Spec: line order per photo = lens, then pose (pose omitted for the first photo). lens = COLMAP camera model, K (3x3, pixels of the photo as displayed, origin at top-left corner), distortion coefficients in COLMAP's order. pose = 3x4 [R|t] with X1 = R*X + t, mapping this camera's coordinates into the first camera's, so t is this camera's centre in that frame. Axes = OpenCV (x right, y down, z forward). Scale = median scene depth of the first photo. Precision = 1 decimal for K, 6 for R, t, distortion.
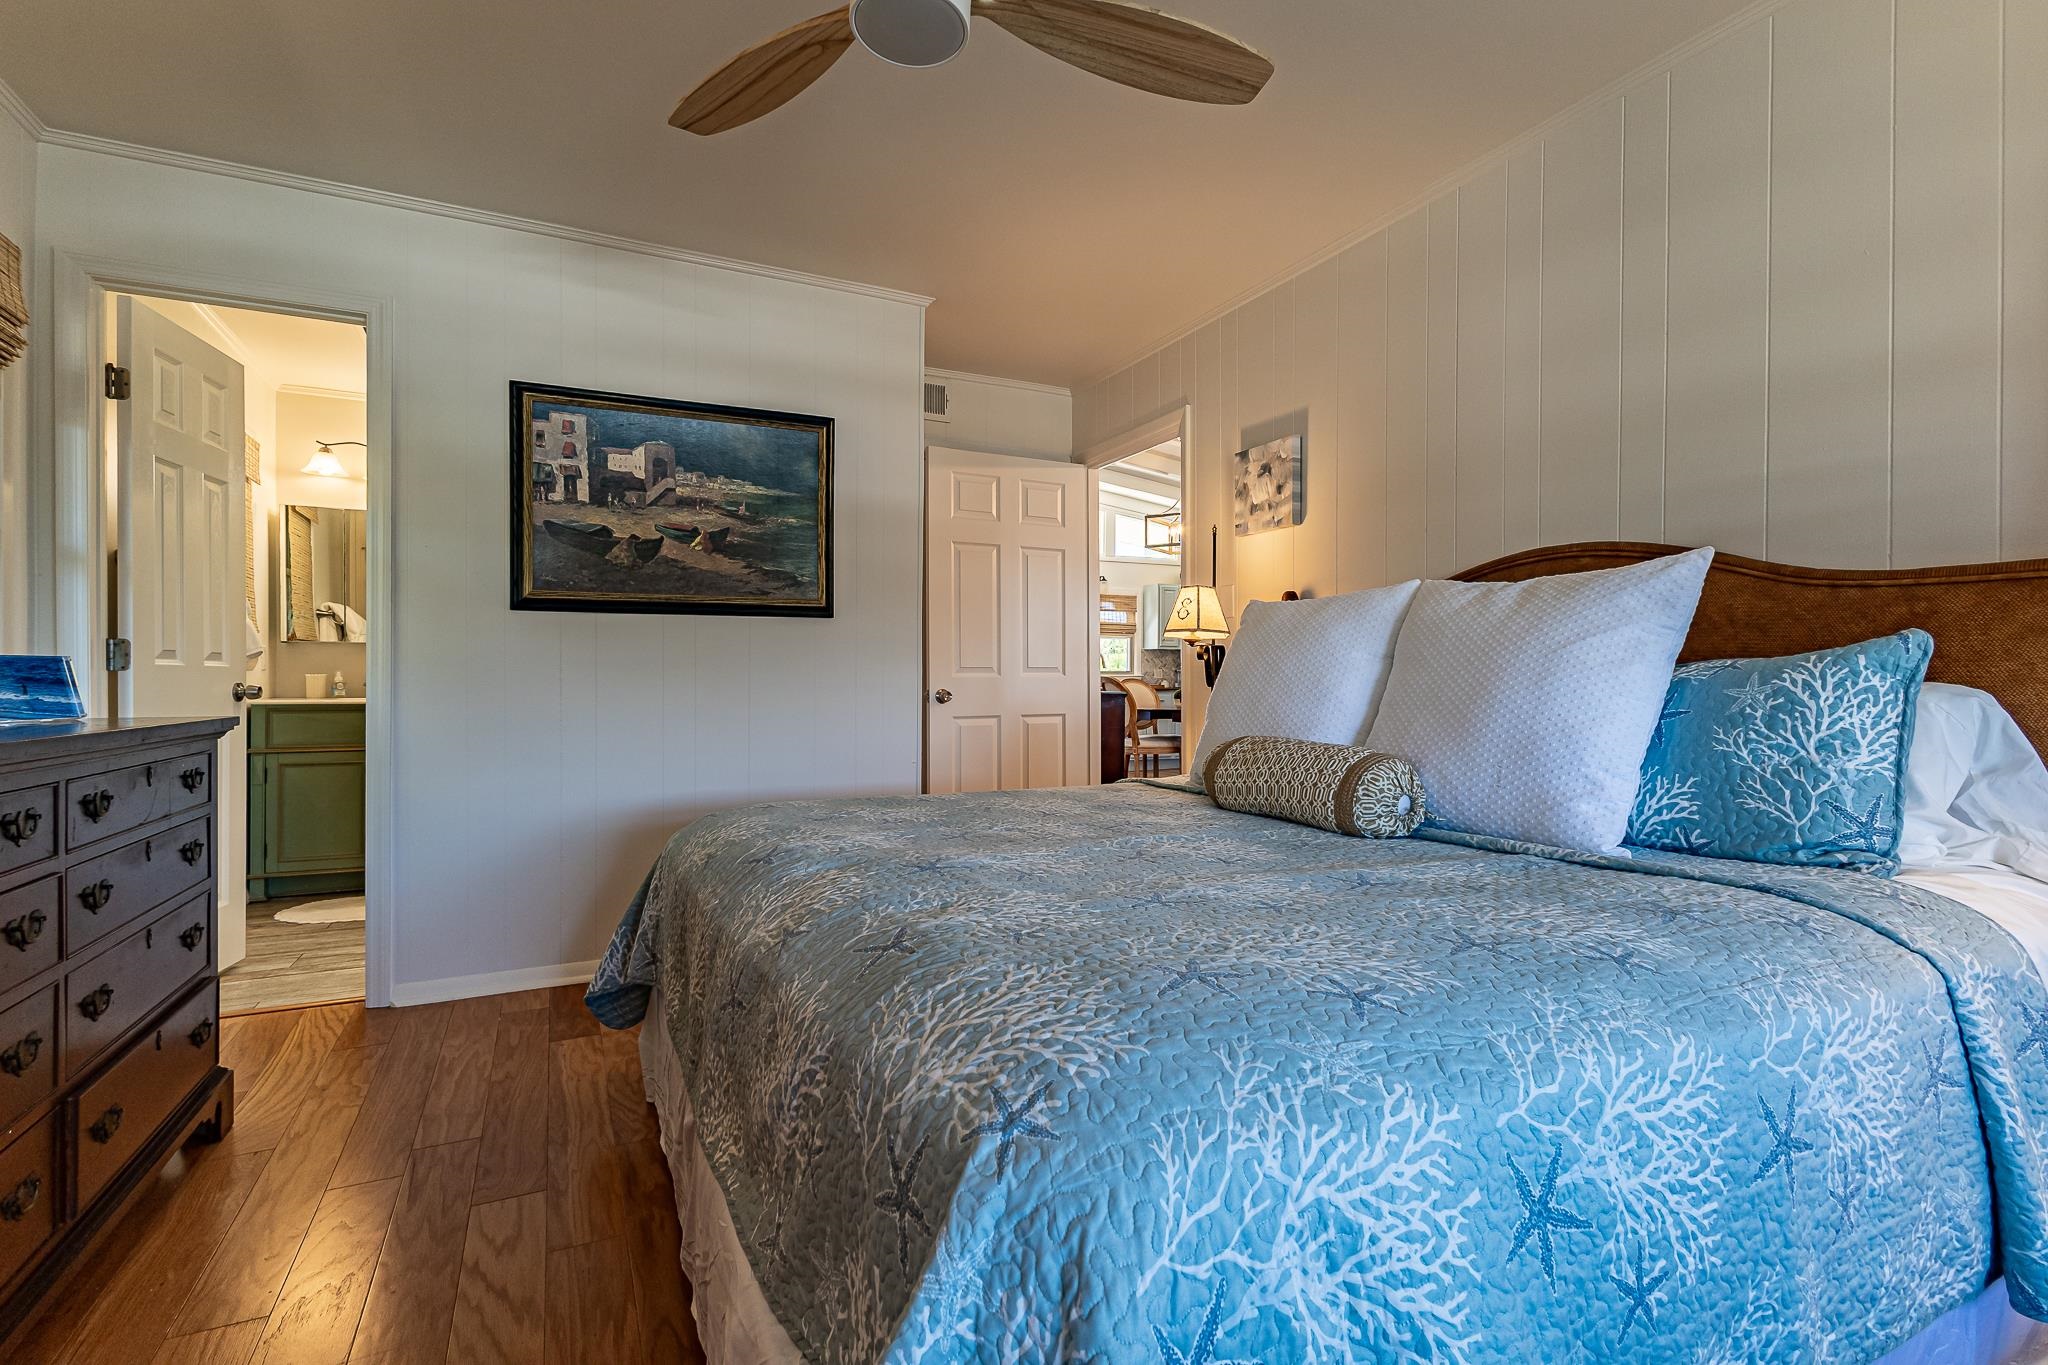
lens RADIAL K [[956.5, 0, 1021.9], [0, 956.5, 670.9], [0, 0, 1]] dist [0.022915, -0.005972]
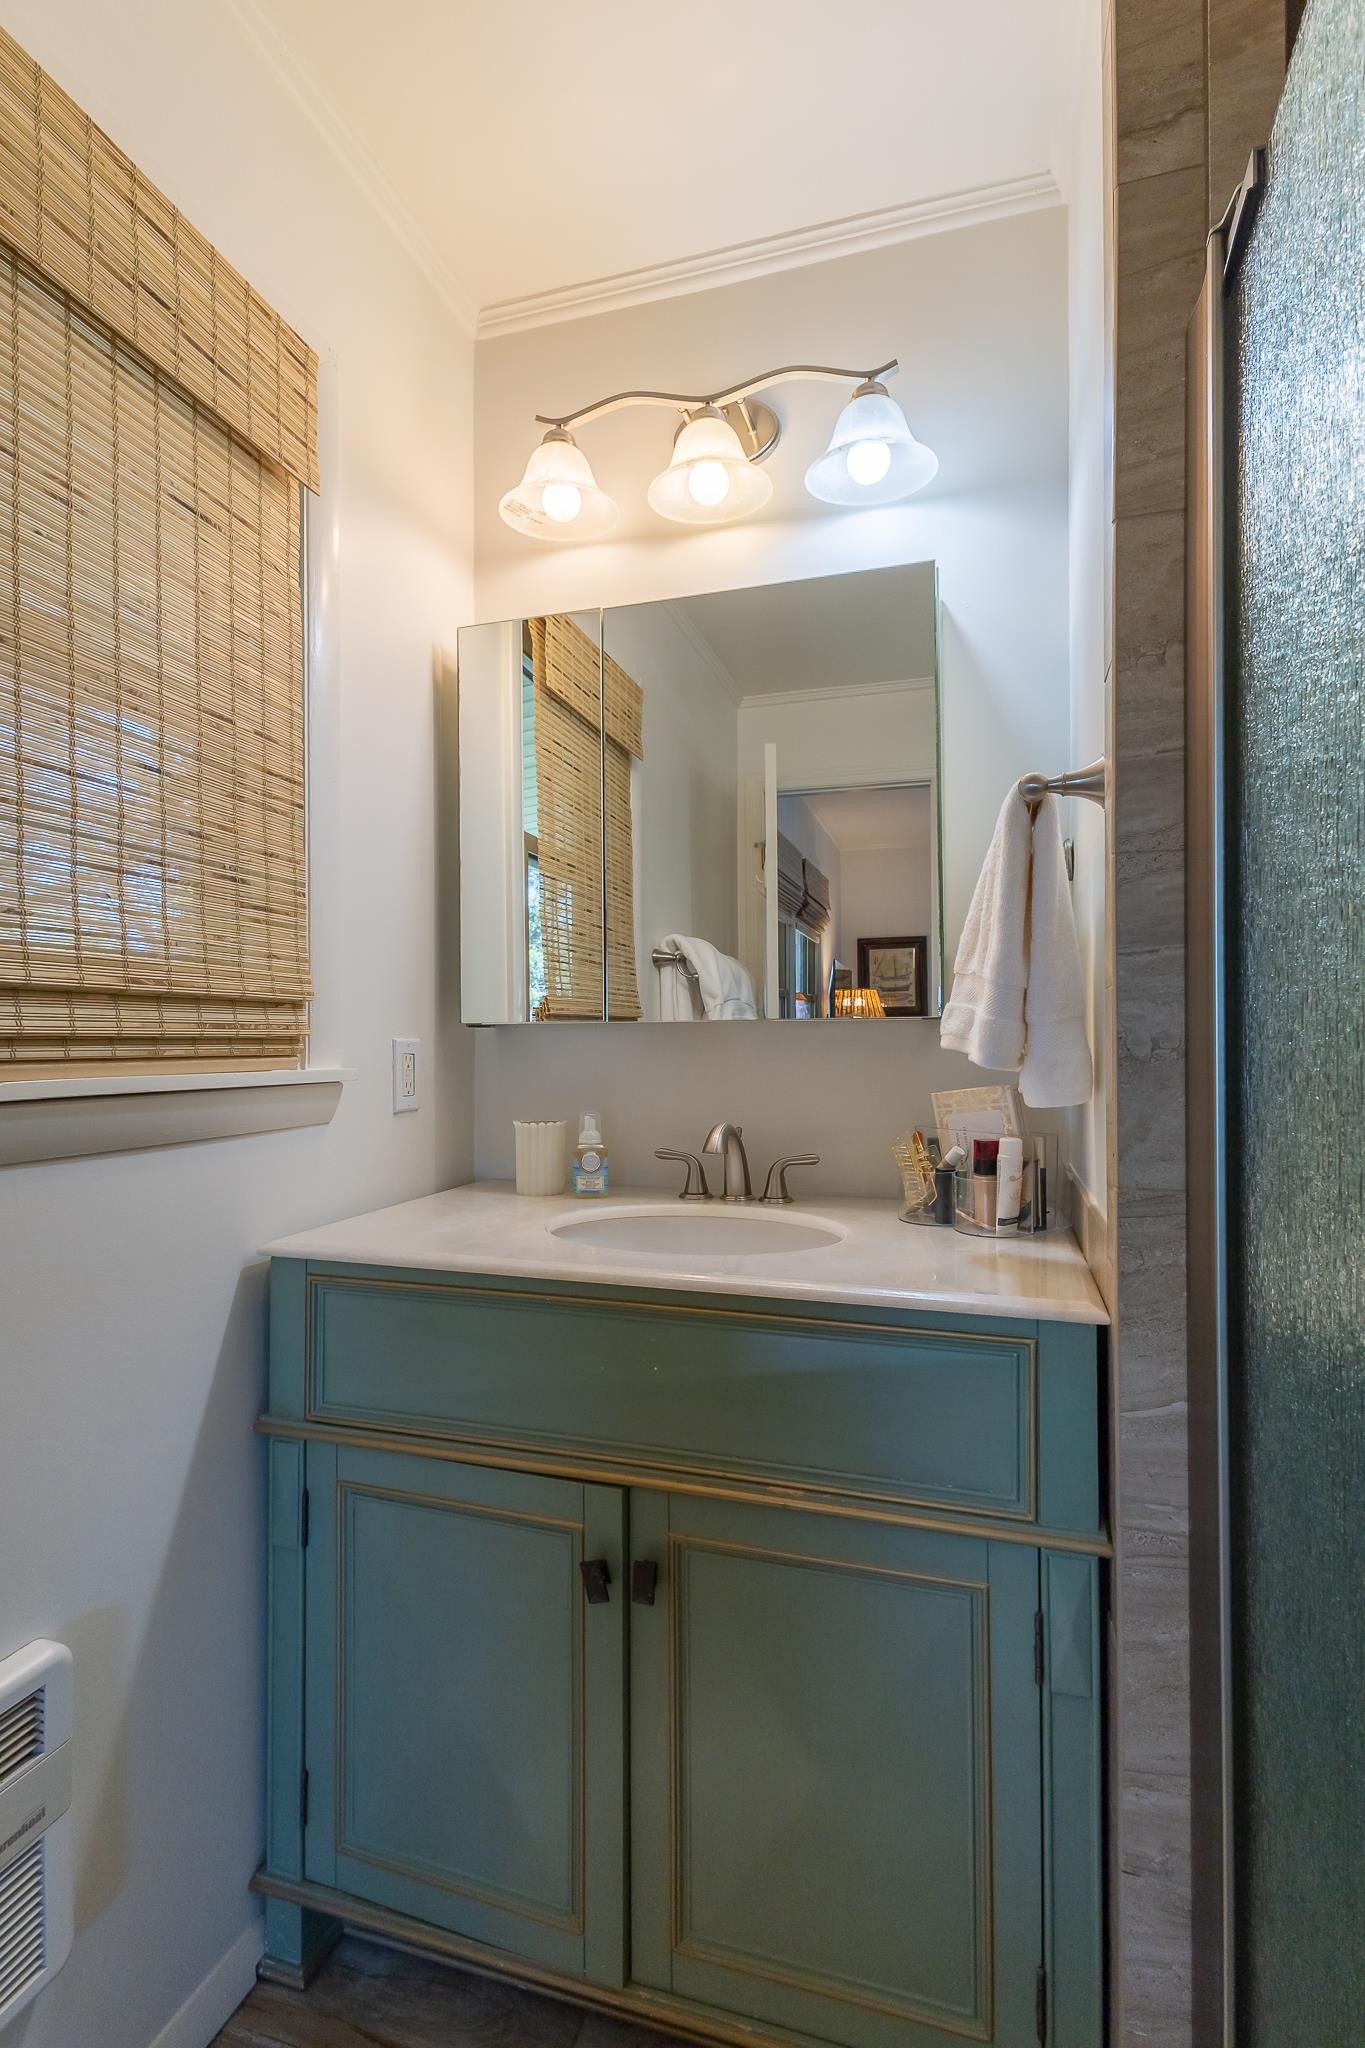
lens RADIAL K [[956.5, 0, 688.7], [0, 956.5, 1032.6], [0, 0, 1]] dist [0.022915, -0.005972]
pose [[0.730922, -0.008916, -0.682402, -0.401149], [0.000840, 0.999926, -0.012165, -0.017972], [0.682460, 0.008318, 0.730875, 0.671569]]
